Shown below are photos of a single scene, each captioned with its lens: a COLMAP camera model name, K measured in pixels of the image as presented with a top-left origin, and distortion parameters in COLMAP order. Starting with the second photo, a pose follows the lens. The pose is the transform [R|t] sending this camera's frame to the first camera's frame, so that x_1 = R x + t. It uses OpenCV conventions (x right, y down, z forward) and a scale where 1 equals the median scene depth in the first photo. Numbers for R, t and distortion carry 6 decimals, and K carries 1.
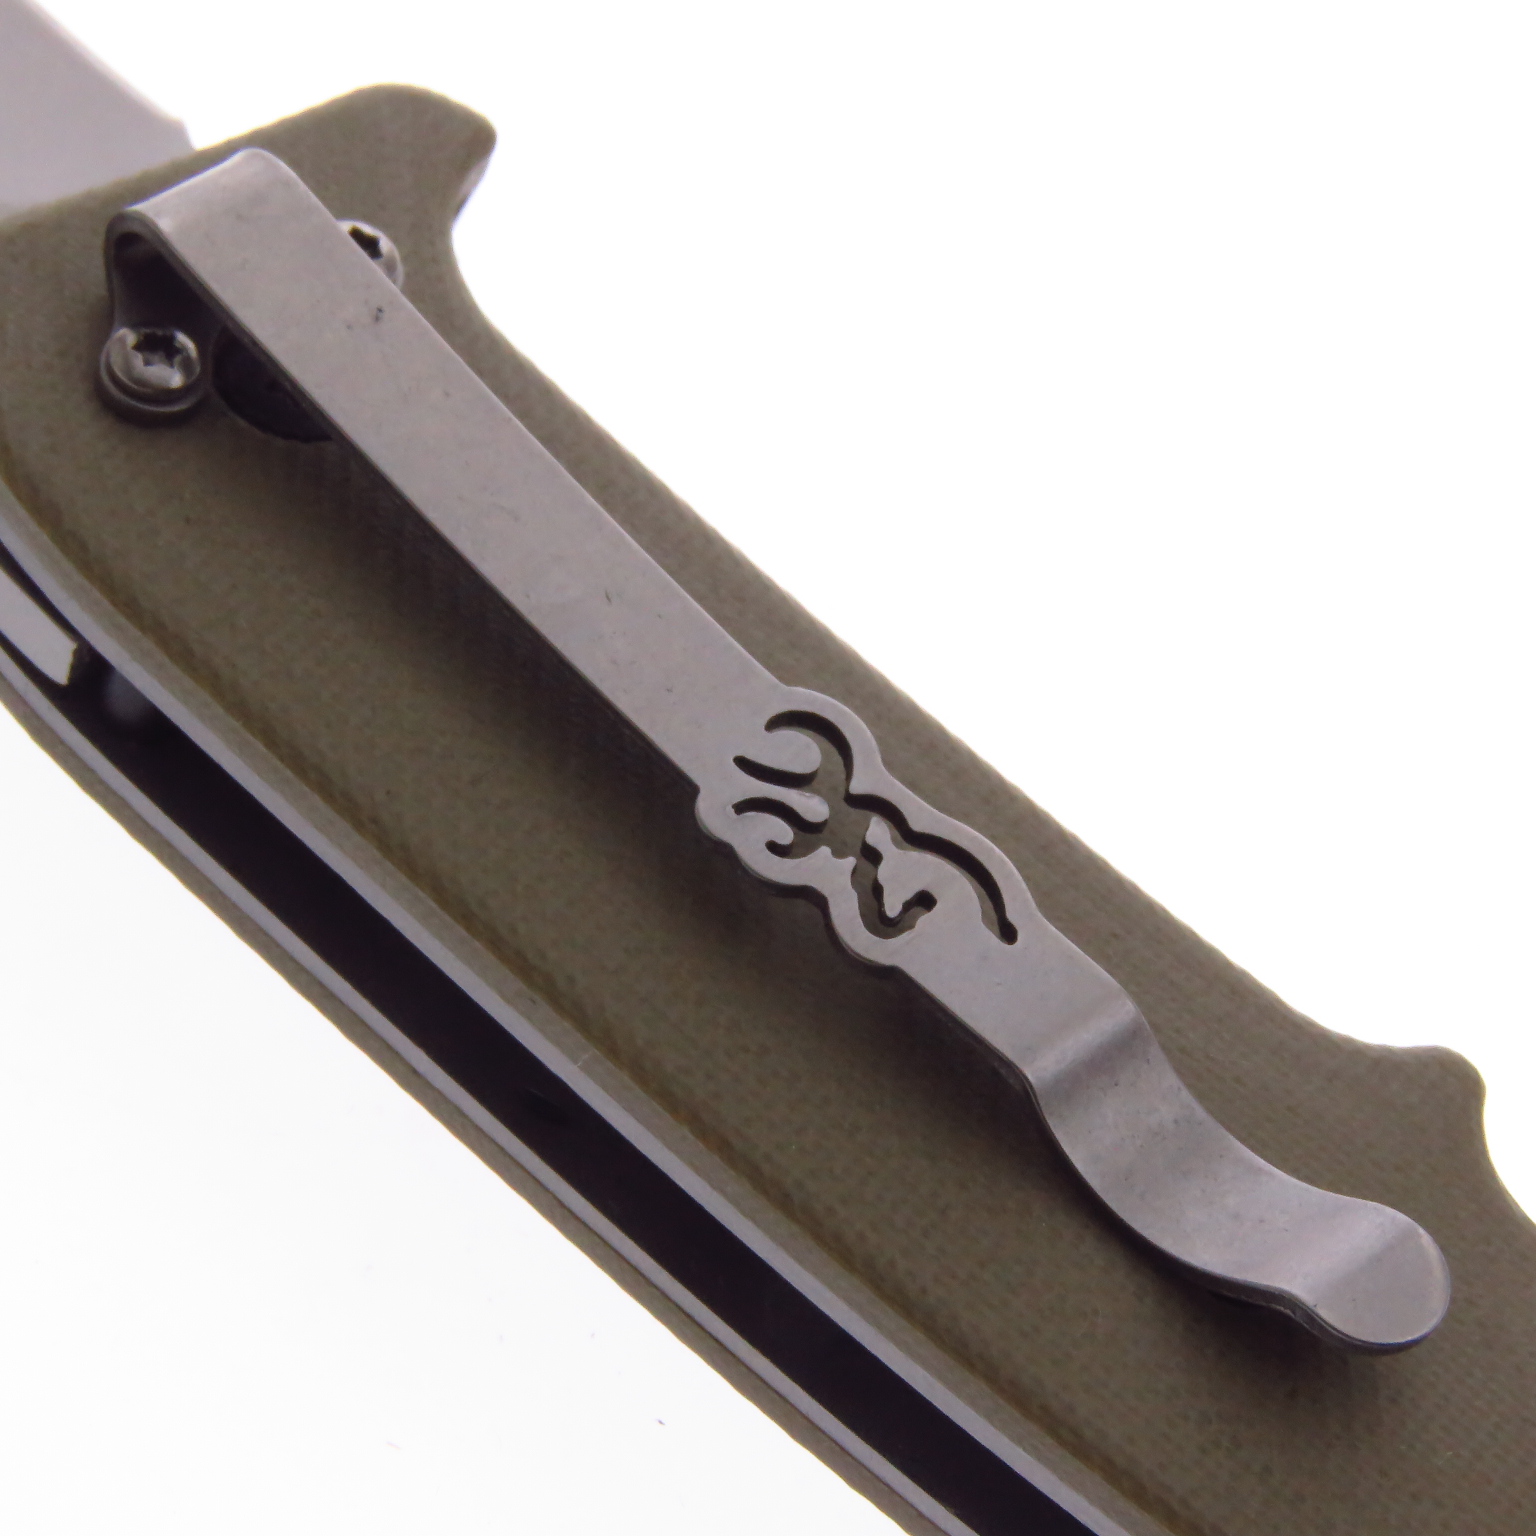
lens RADIAL K [[6033.5, 0, 766.8], [0, 6033.5, 767.1], [0, 0, 1]] dist [-0.528082, 0.000000]
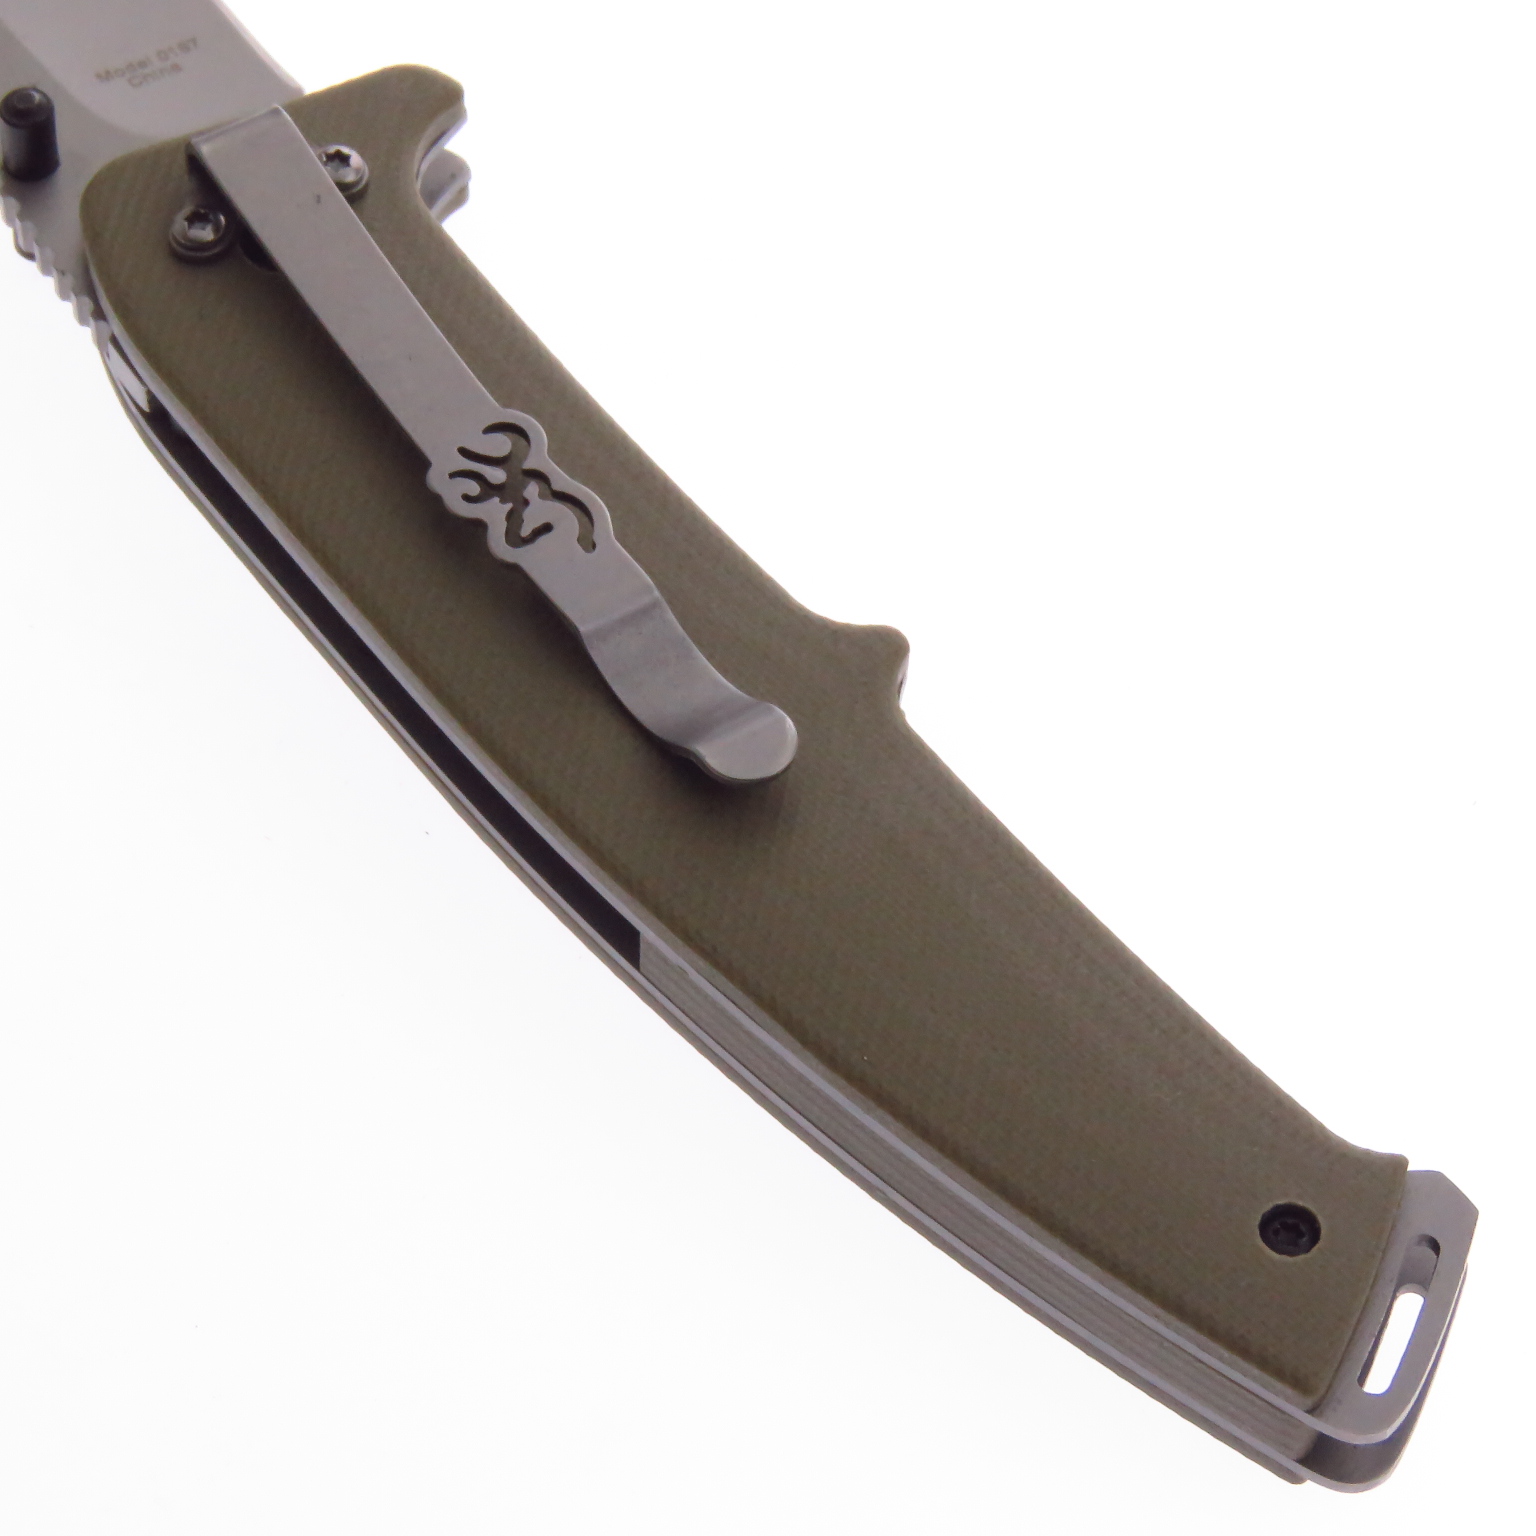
lens RADIAL K [[6033.5, 0, 768.2], [0, 6033.5, 766.2], [0, 0, 1]] dist [-0.528082, 0.000000]
pose [[0.950073, 0.019788, -0.311400, 0.626786], [-0.017408, 0.999794, 0.010420, 0.071253], [0.311542, -0.004479, 0.950222, -0.631303]]
